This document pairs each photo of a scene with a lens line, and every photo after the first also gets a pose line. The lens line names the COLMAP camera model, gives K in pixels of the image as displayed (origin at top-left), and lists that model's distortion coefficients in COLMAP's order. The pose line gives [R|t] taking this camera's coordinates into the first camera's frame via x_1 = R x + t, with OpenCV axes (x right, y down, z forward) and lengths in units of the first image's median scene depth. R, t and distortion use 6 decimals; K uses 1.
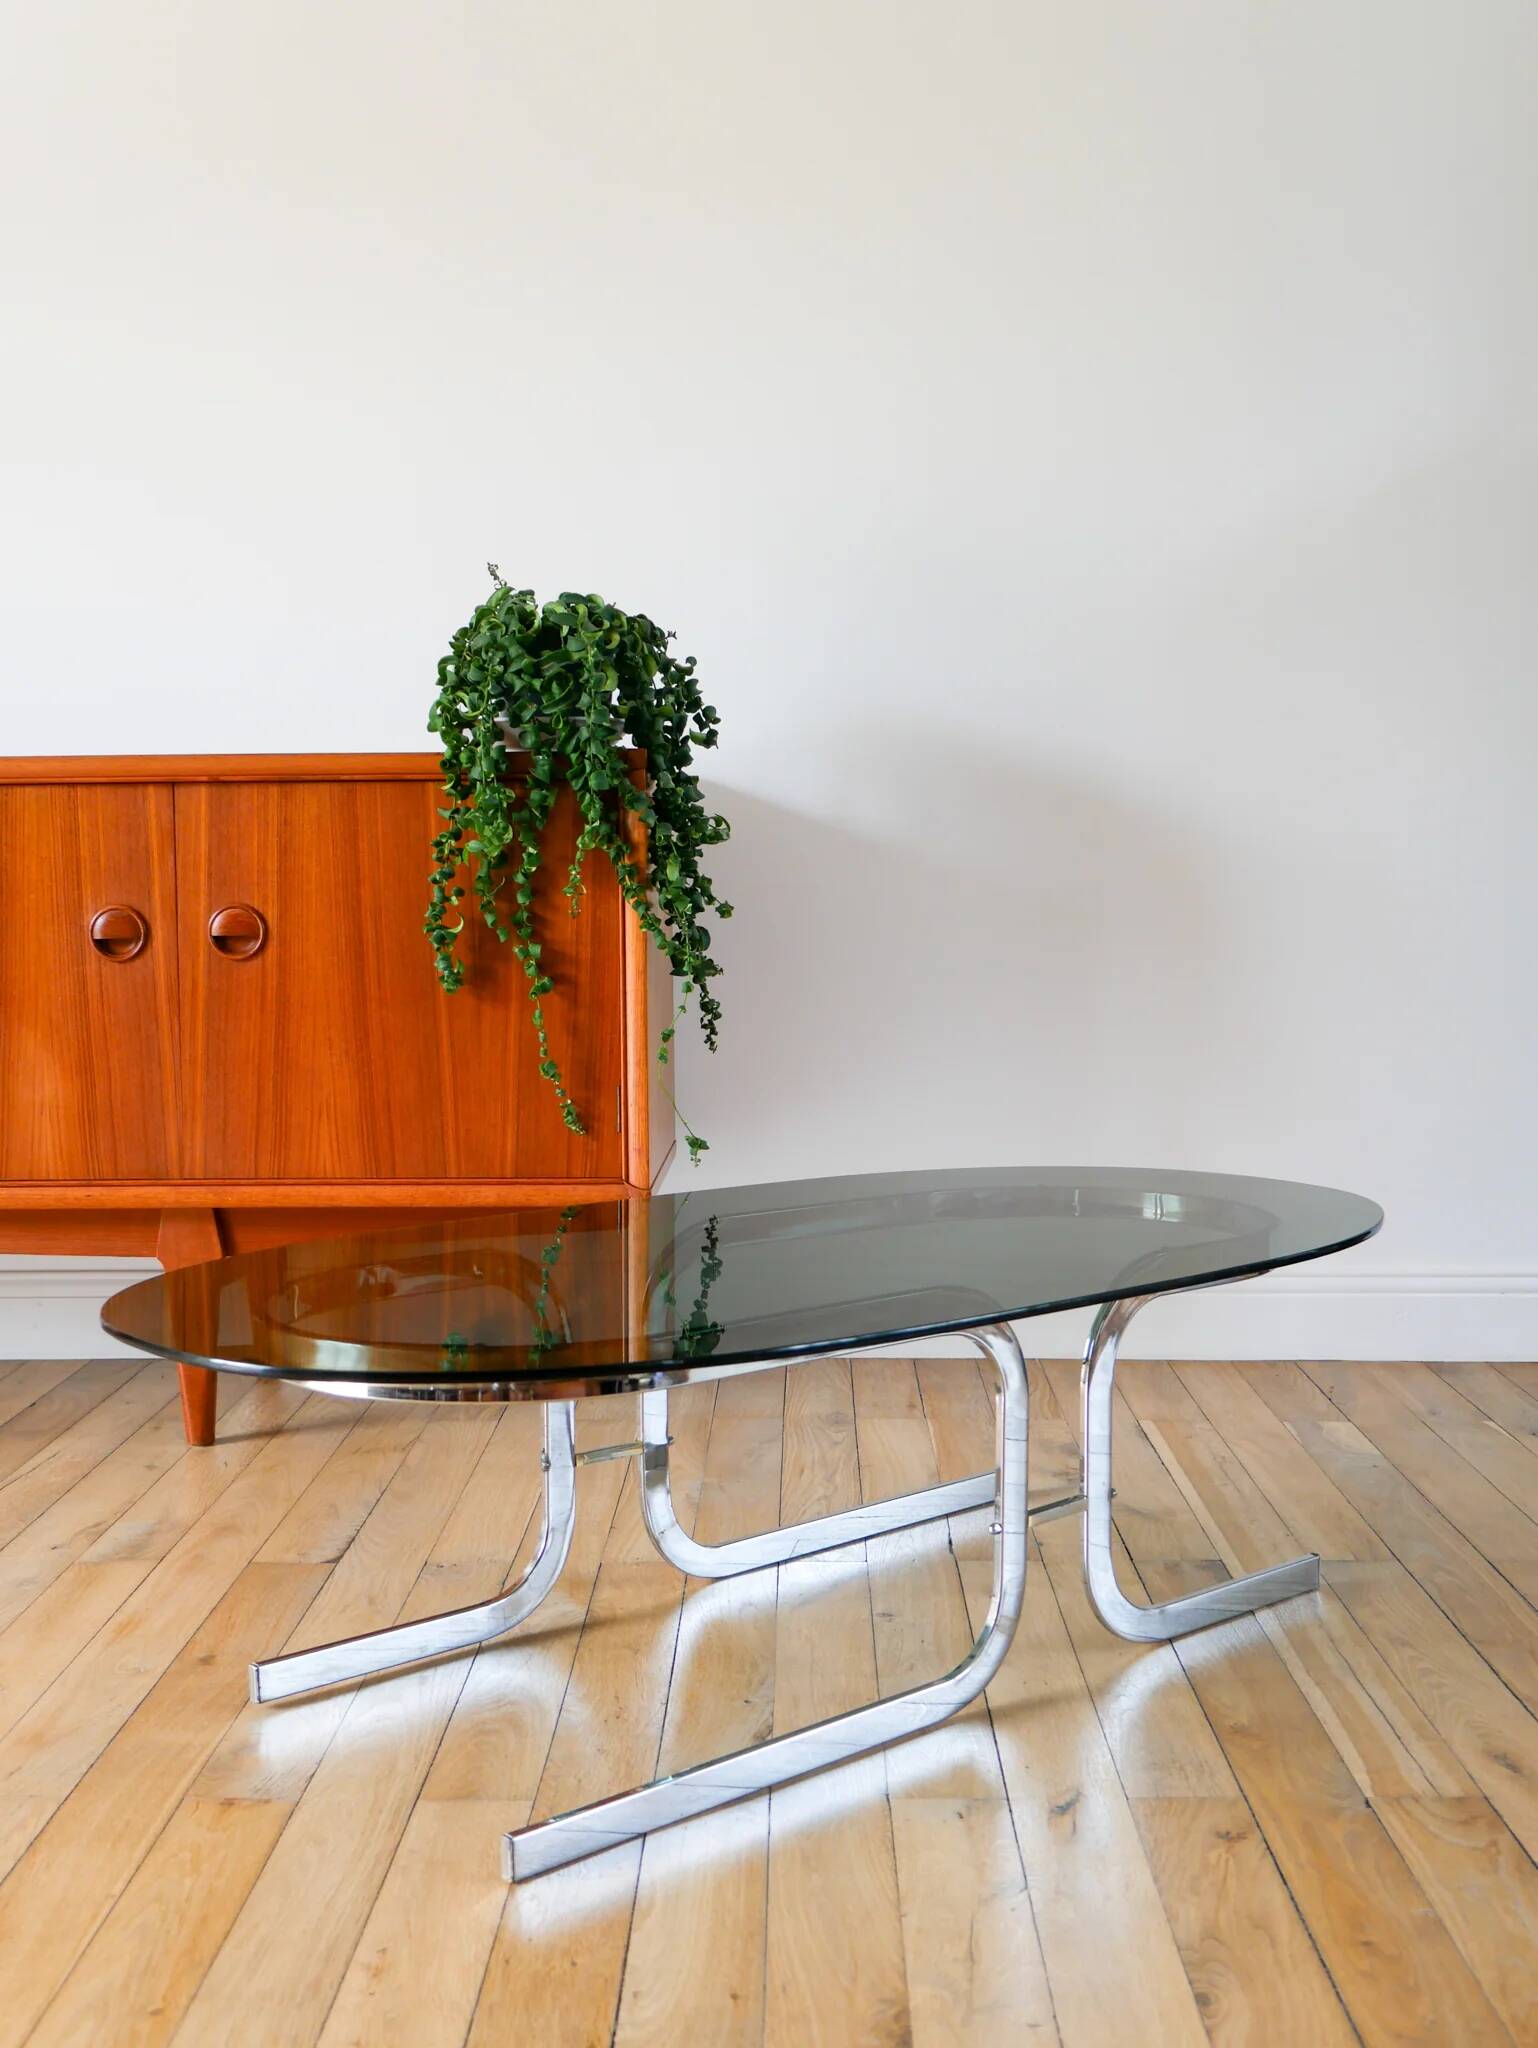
lens RADIAL K [[2183.1, 0, 758.0], [0, 2183.1, 1018.2], [0, 0, 1]] dist [-0.000714, 0.003467]
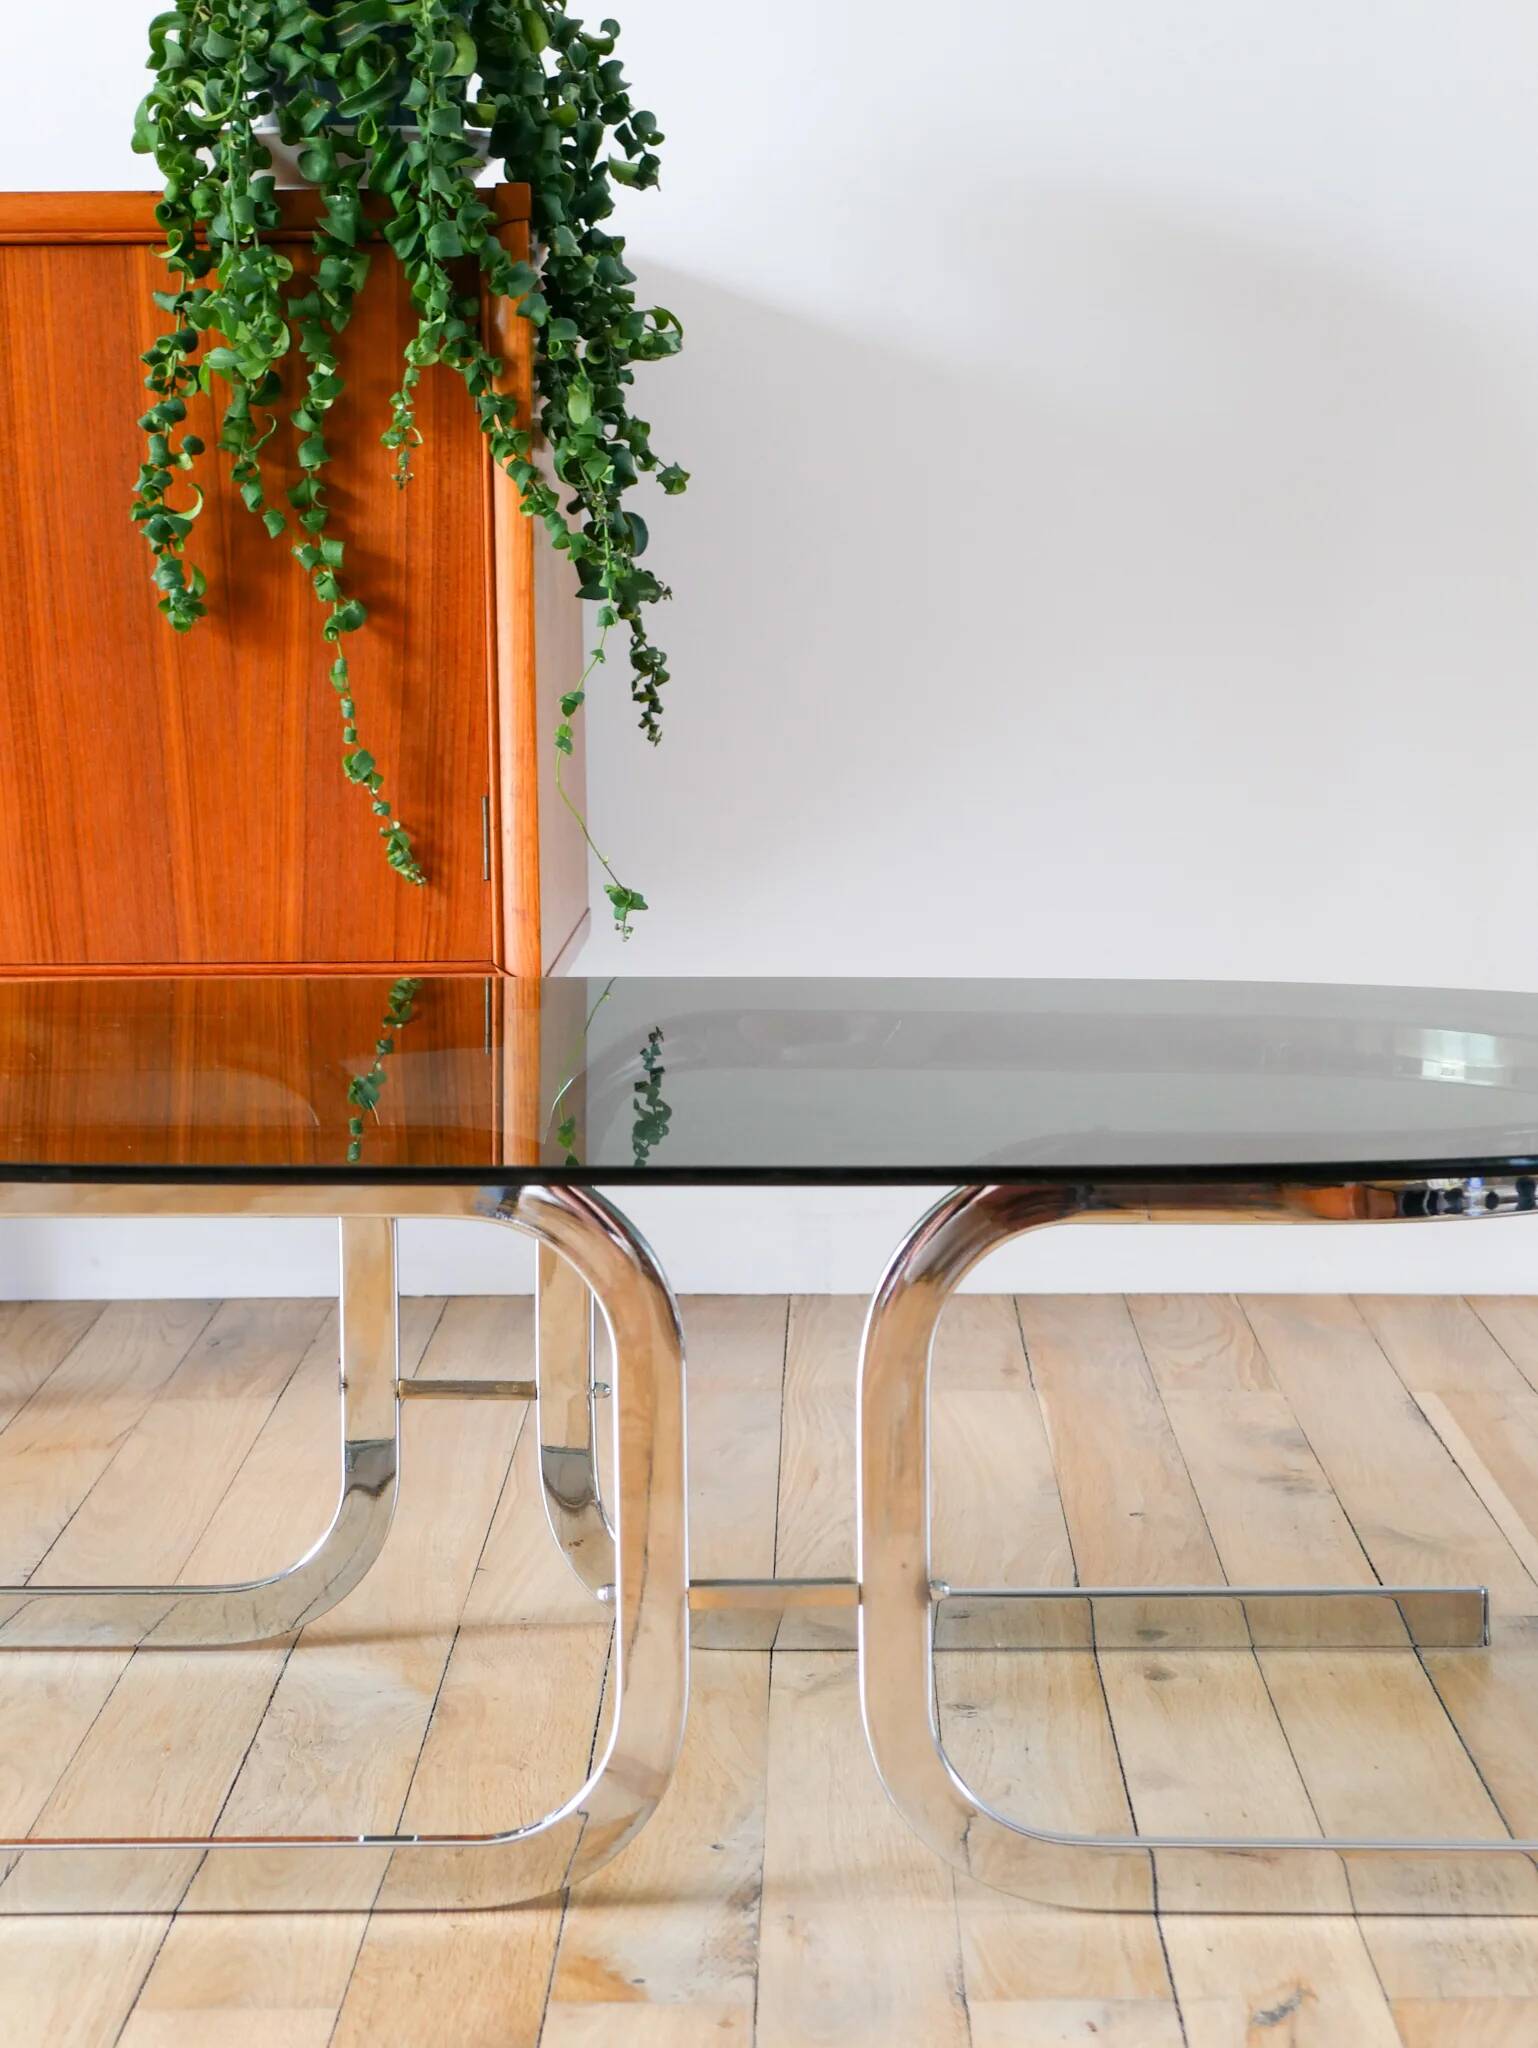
lens RADIAL K [[3866.8, 0, 758.2], [0, 3866.8, 1021.9], [0, 0, 1]] dist [0.015927, 0.260895]
pose [[0.999985, -0.004106, 0.003717, 0.002217], [0.003860, 0.997944, 0.063980, 0.026025], [-0.003972, -0.063964, 0.997944, 0.008220]]
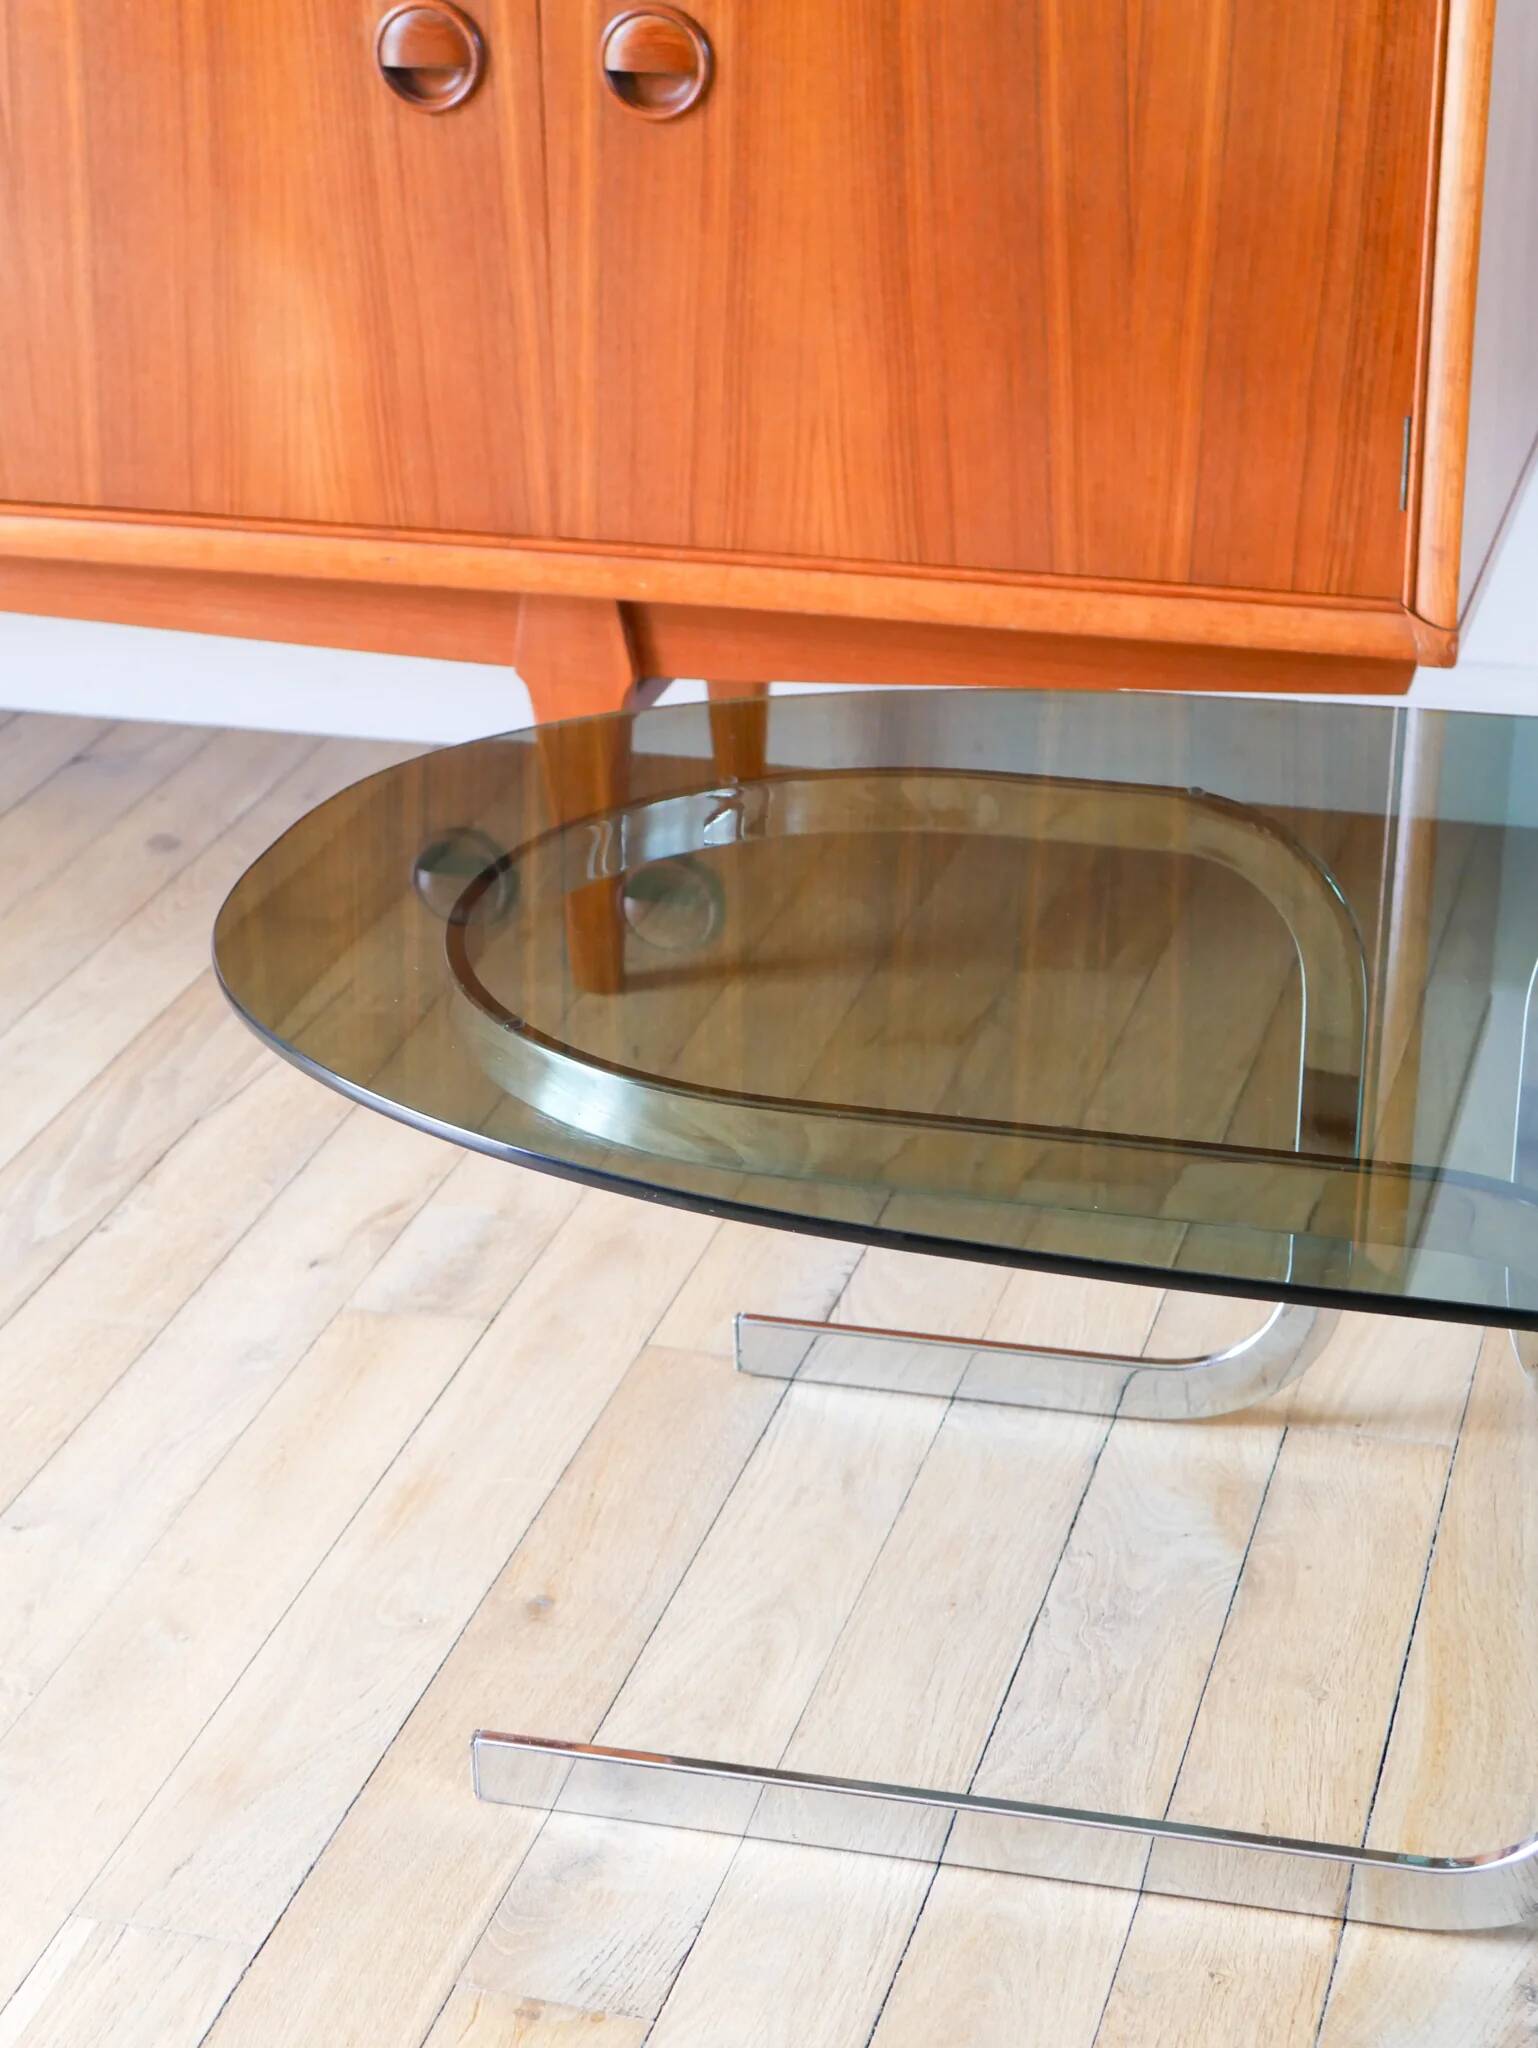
lens RADIAL K [[3866.8, 0, 758.2], [0, 3866.8, 1021.9], [0, 0, 1]] dist [0.015927, 0.260895]
pose [[0.966402, 0.097364, -0.237880, 0.015135], [-0.008962, 0.937682, 0.347380, -0.144422], [0.256878, -0.333577, 0.907050, 0.137411]]
